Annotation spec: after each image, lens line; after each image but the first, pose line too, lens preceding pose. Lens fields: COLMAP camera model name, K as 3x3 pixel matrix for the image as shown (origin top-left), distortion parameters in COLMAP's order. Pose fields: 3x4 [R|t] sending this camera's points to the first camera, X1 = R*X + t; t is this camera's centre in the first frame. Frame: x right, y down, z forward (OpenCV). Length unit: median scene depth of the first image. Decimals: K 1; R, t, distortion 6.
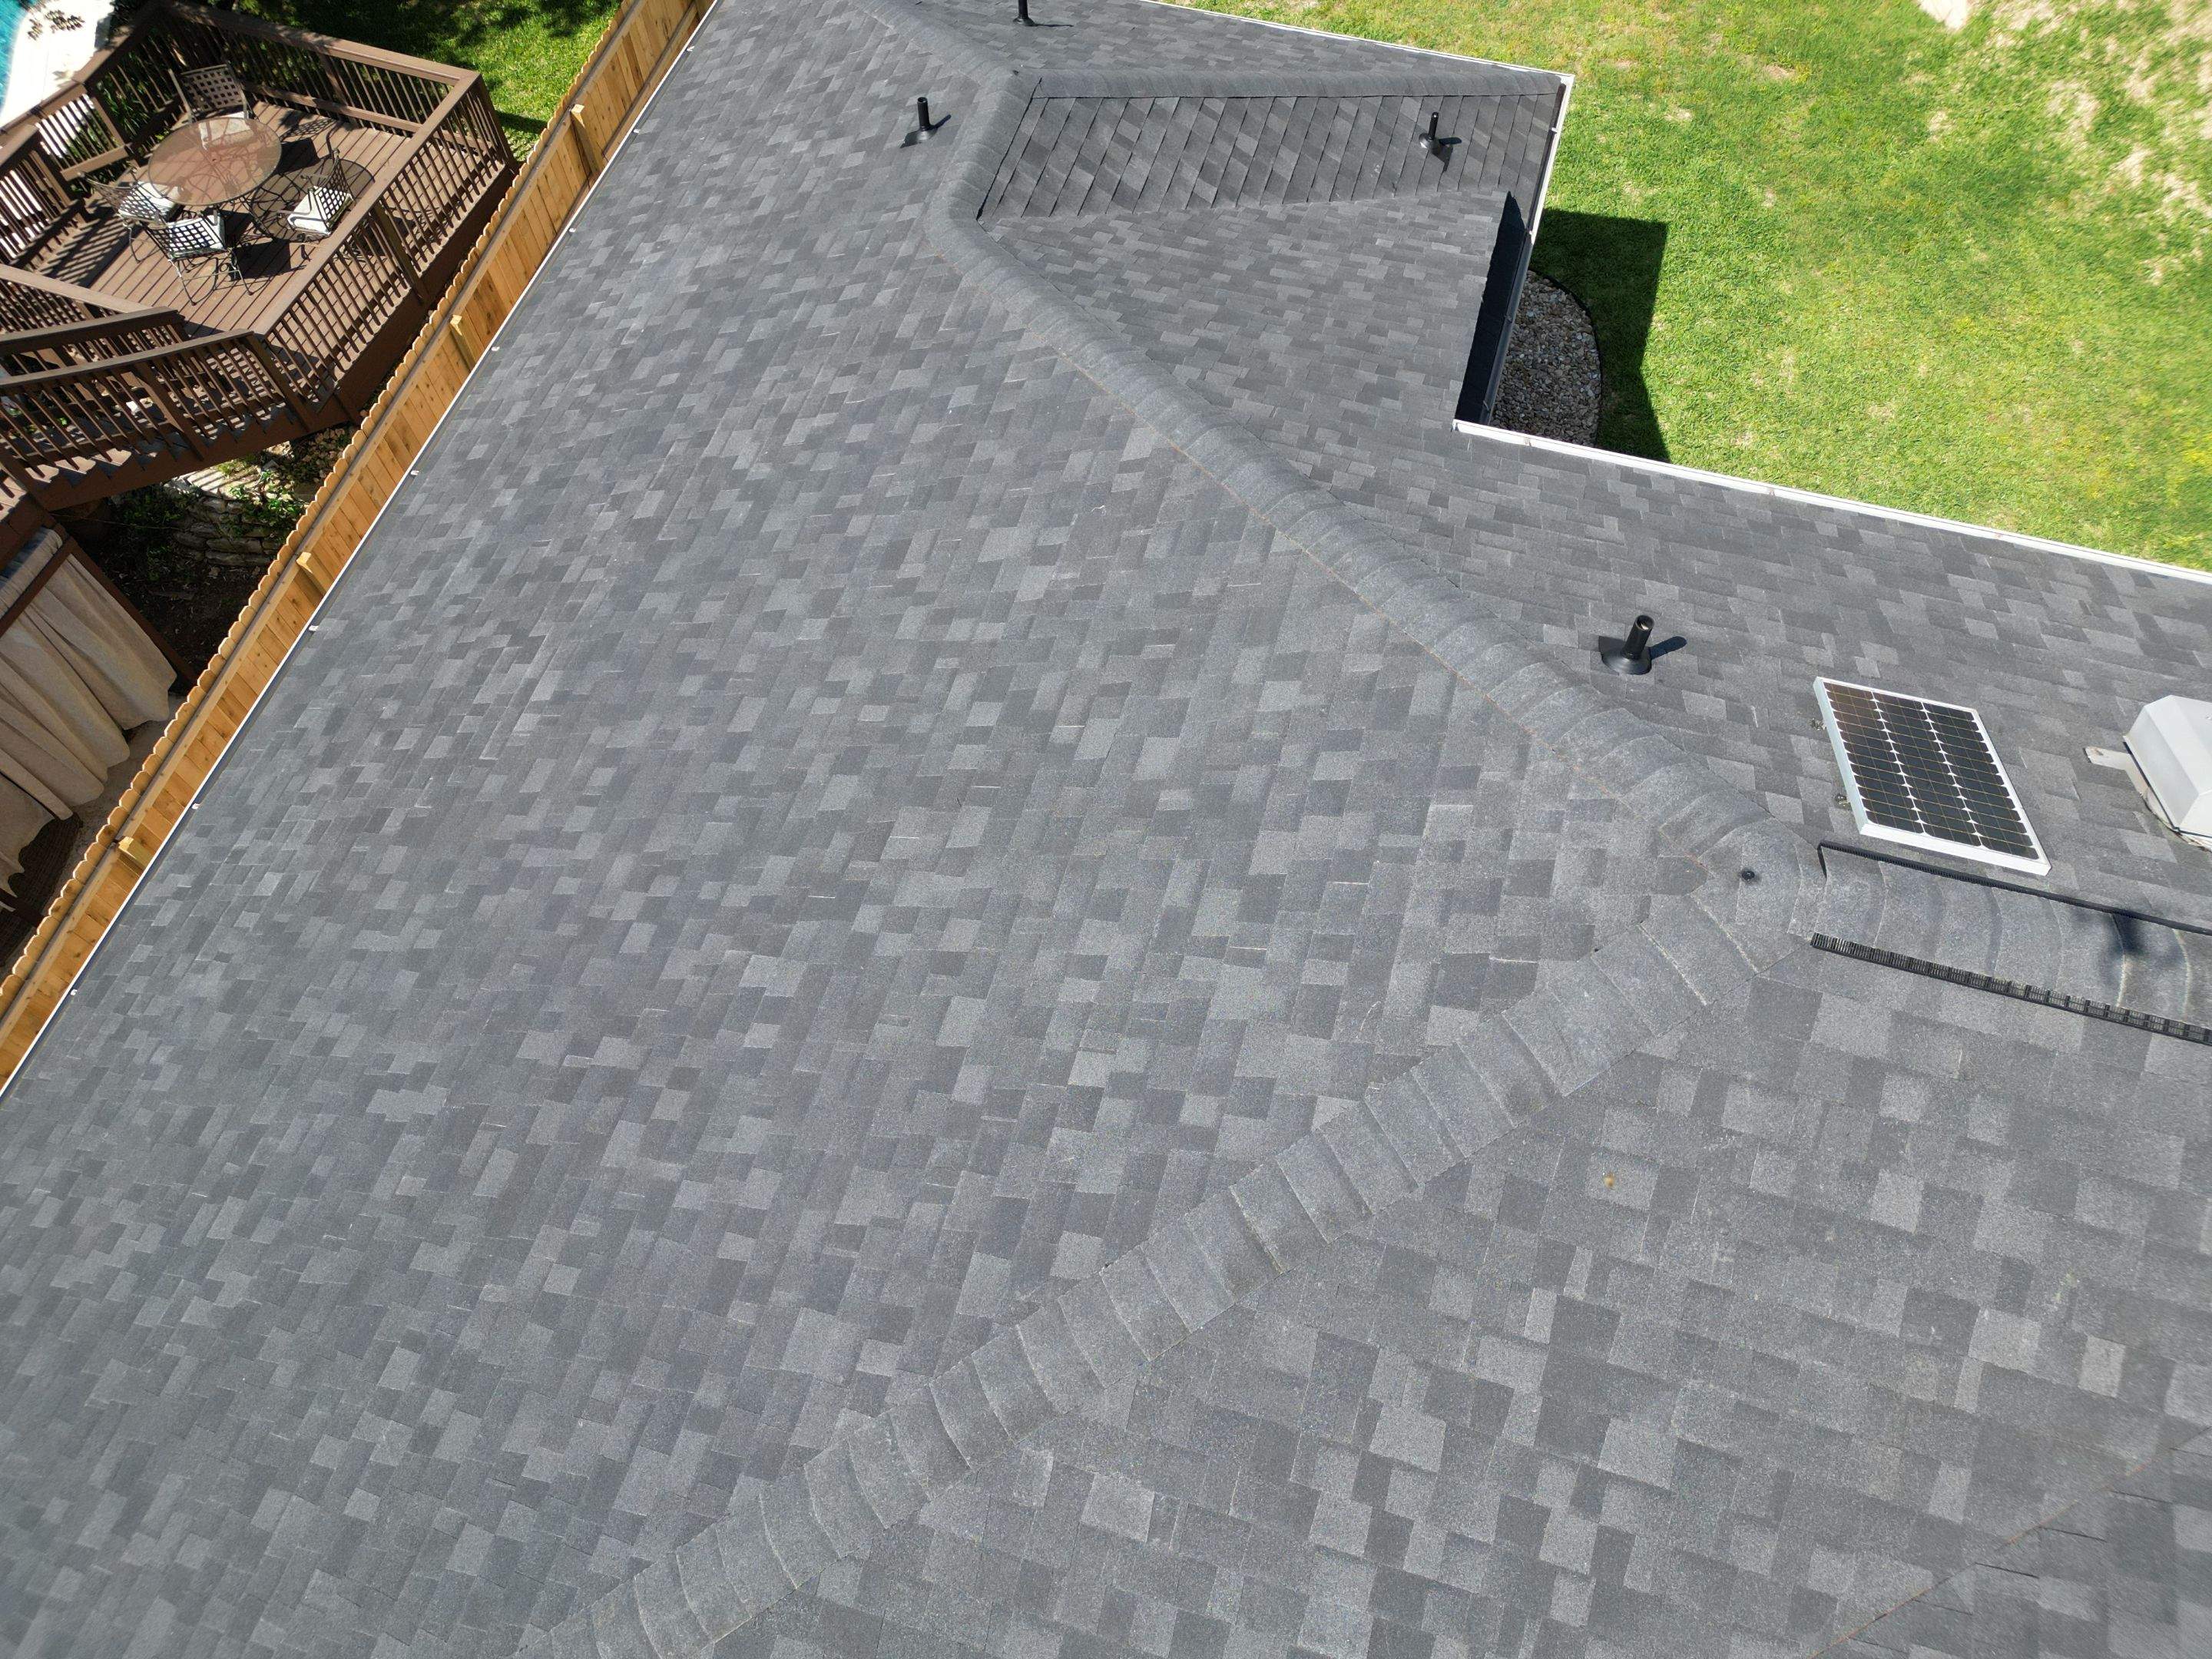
lens RADIAL K [[1544.9, 0, 1102.2], [0, 1544.9, 829.7], [0, 0, 1]] dist [0.073610, -0.073064]
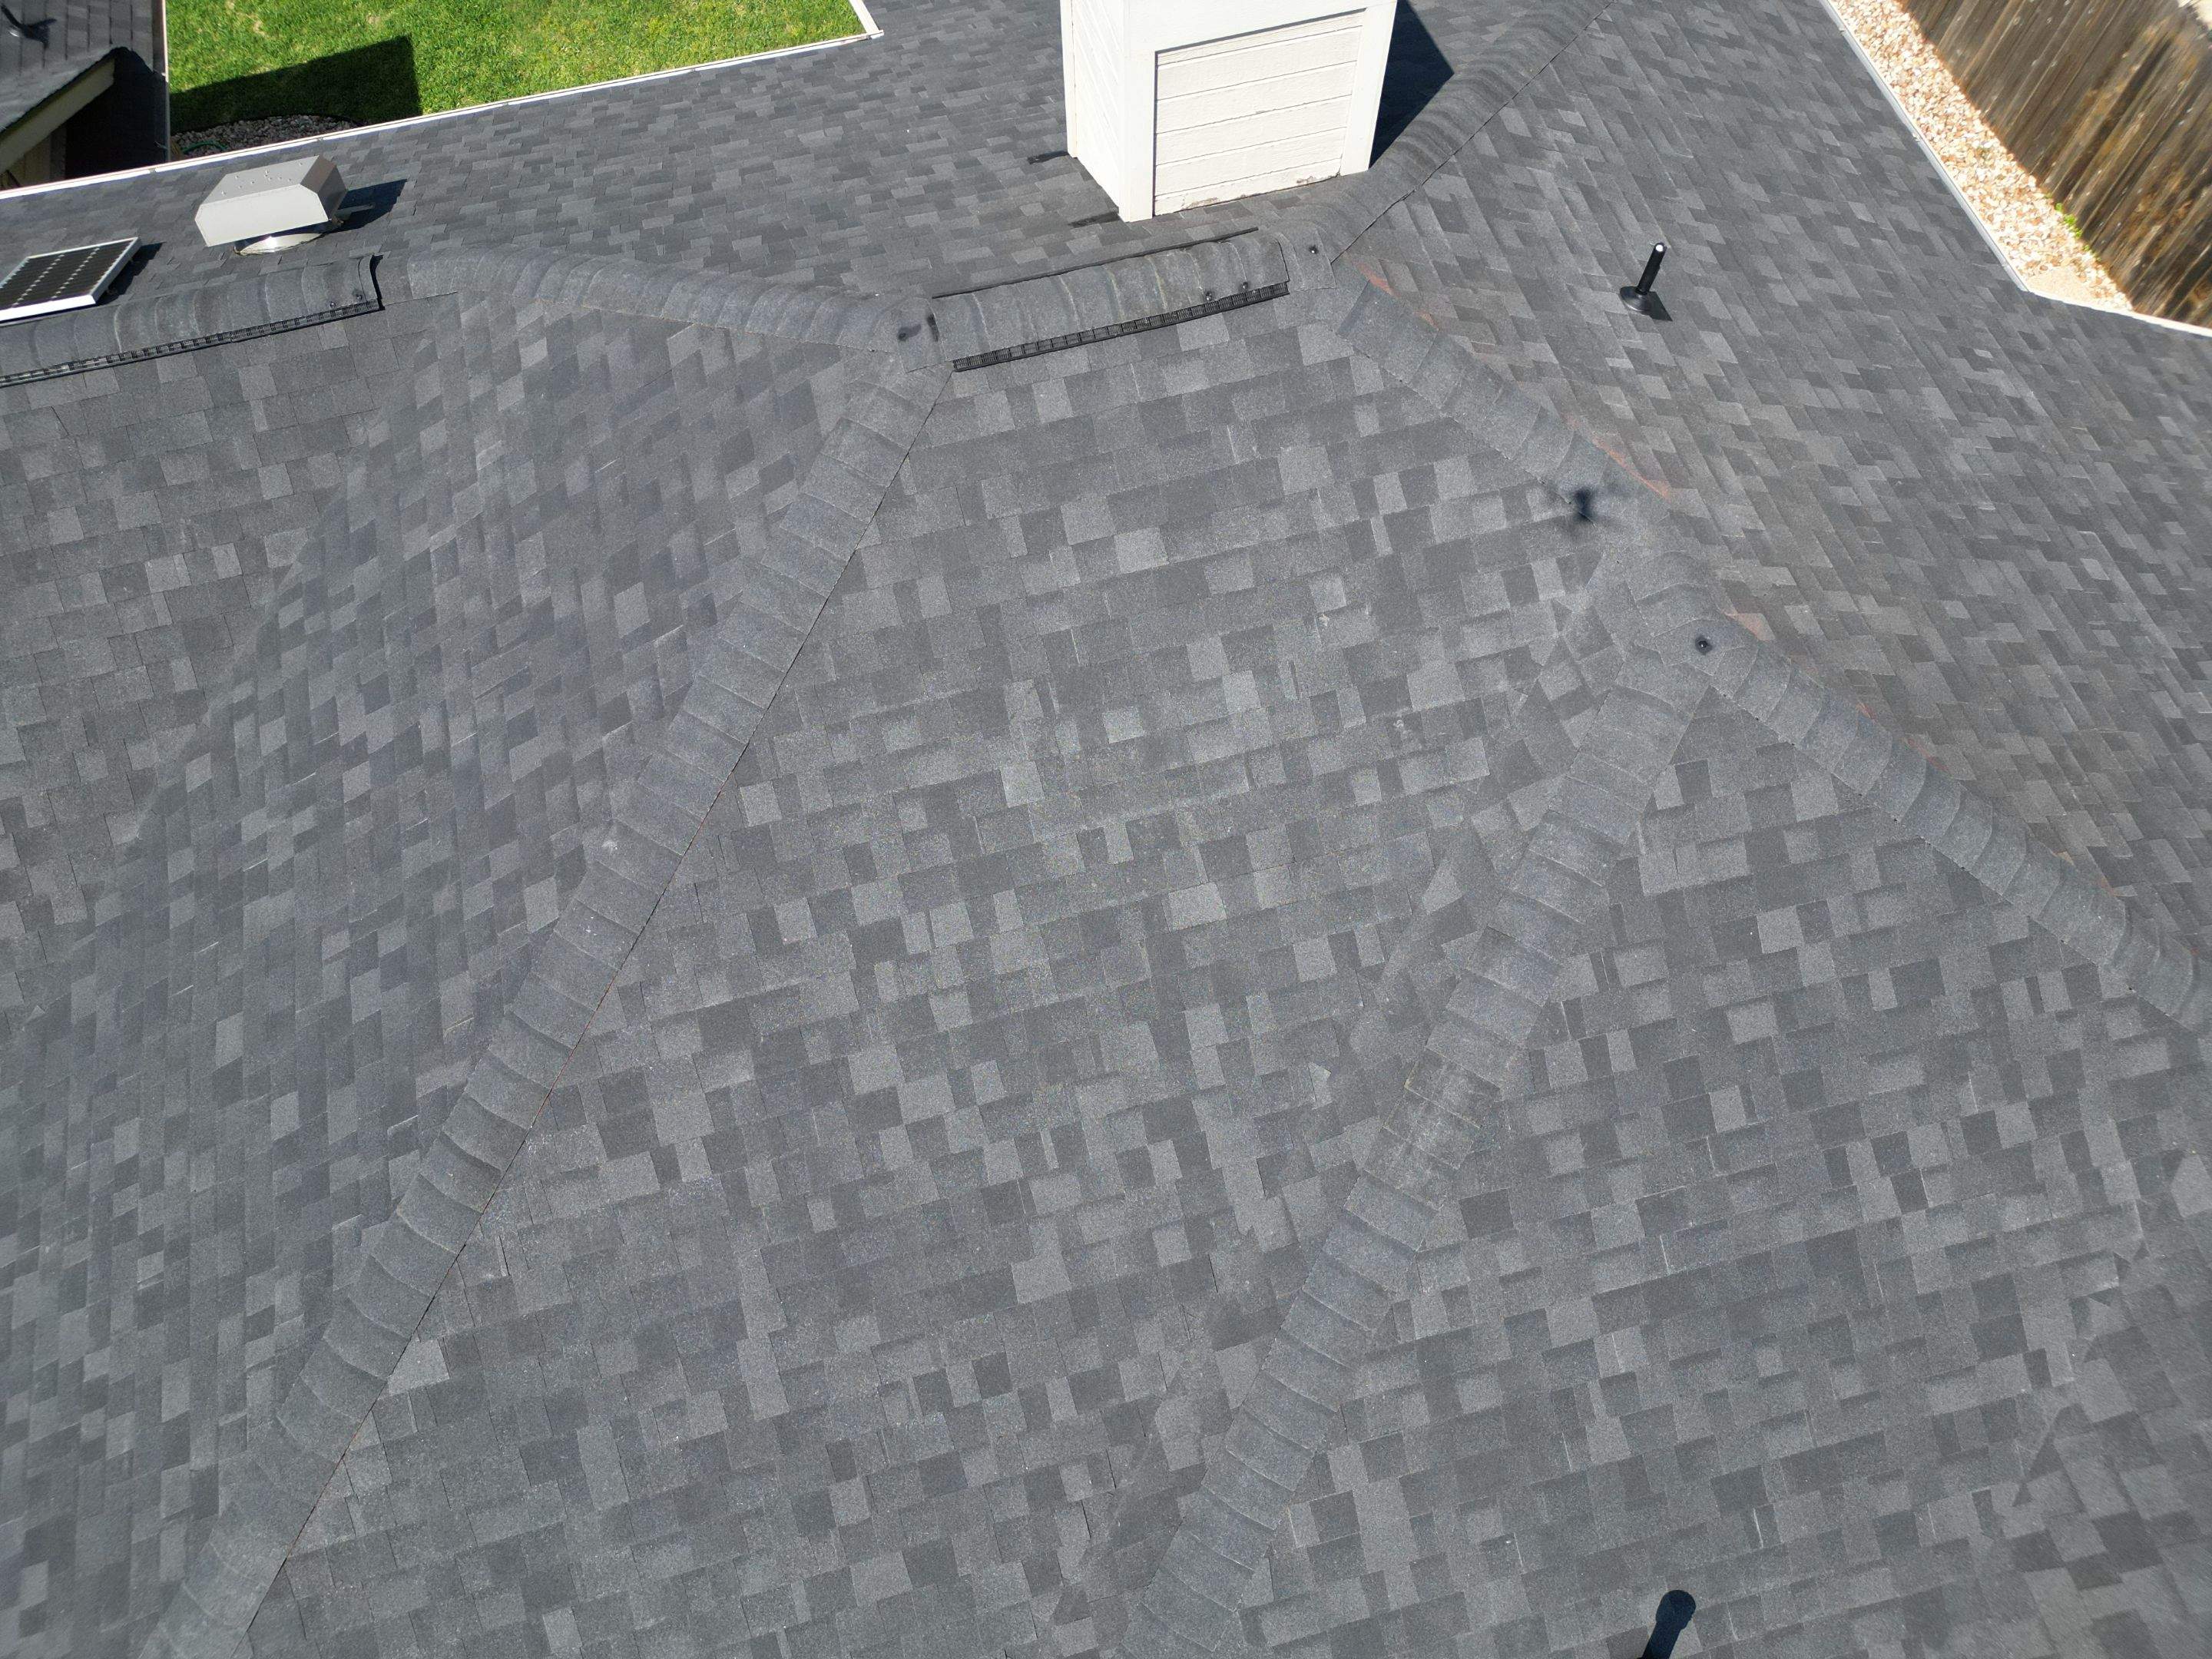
lens RADIAL K [[1544.9, 0, 1102.2], [0, 1544.9, 829.7], [0, 0, 1]] dist [0.073610, -0.073064]
pose [[0.857010, -0.468501, 0.214569, 0.745948], [0.458942, 0.883308, 0.095602, 0.676152], [-0.234320, 0.016543, 0.972019, -0.618259]]
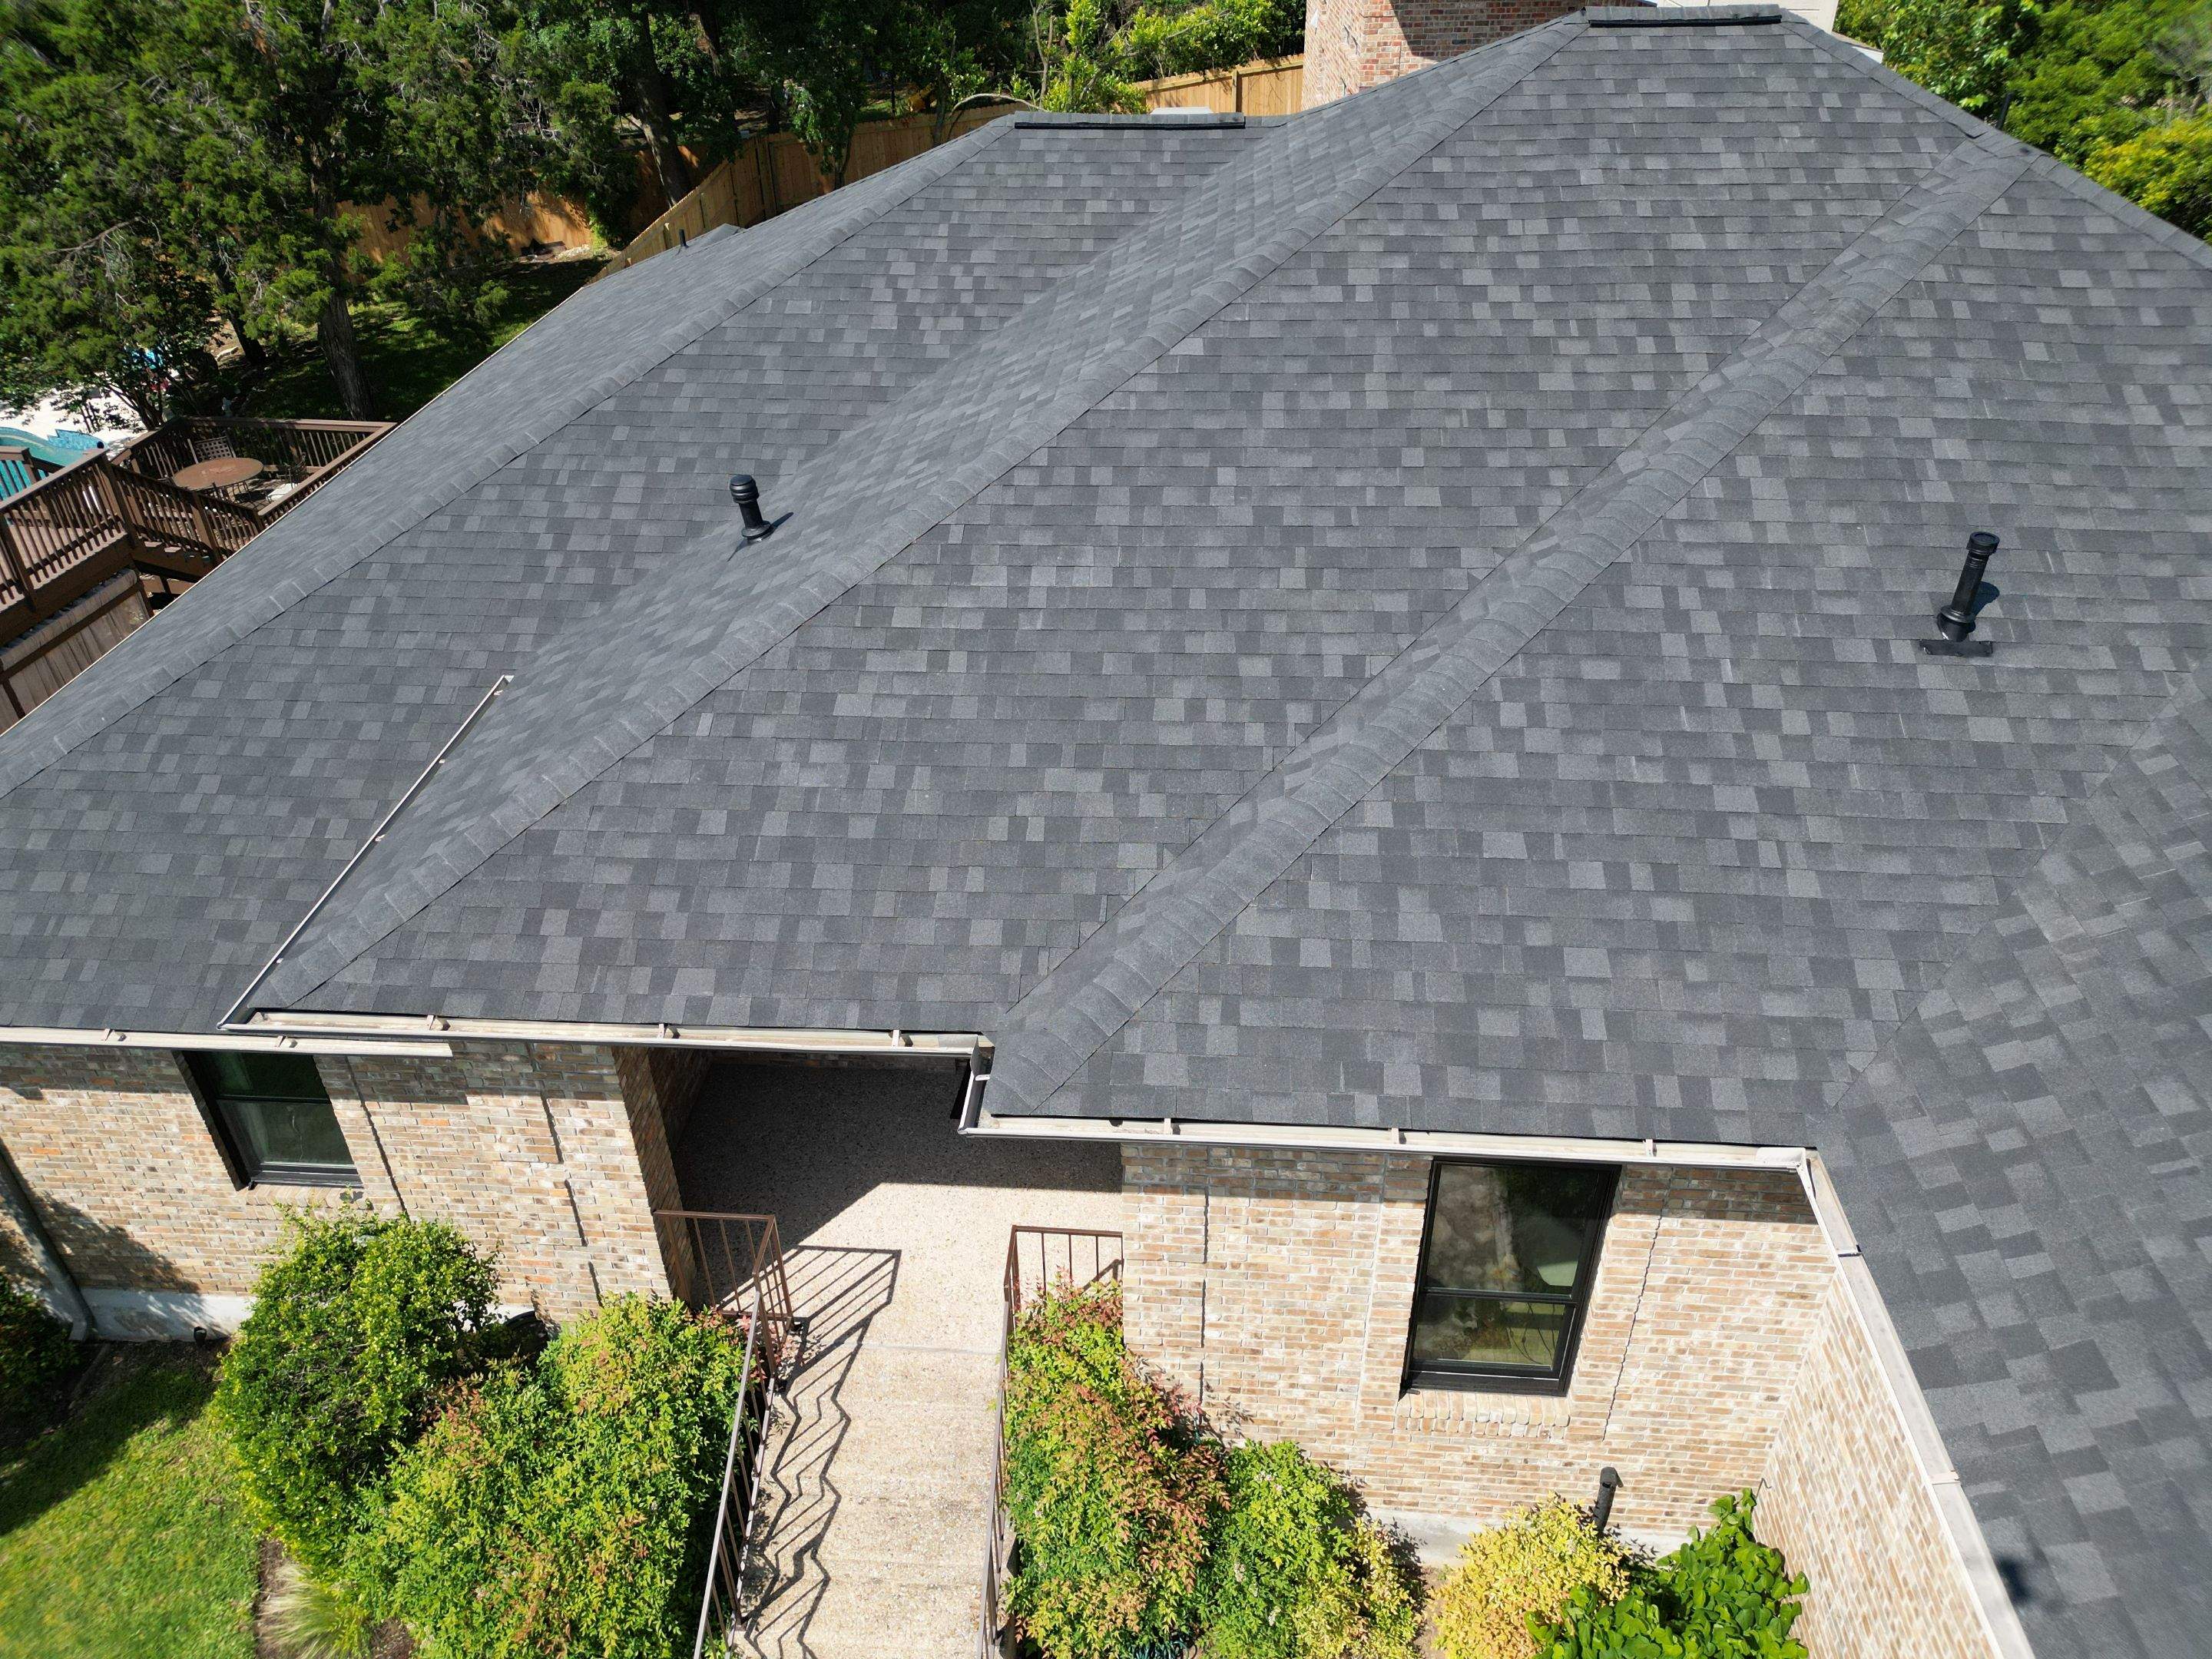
lens RADIAL K [[1544.9, 0, 1102.2], [0, 1544.9, 829.7], [0, 0, 1]] dist [0.073610, -0.073064]
pose [[0.977658, -0.125610, 0.168543, -0.037335], [0.189692, 0.872669, -0.449962, 2.123489], [-0.090562, 0.471880, 0.876999, -0.795607]]
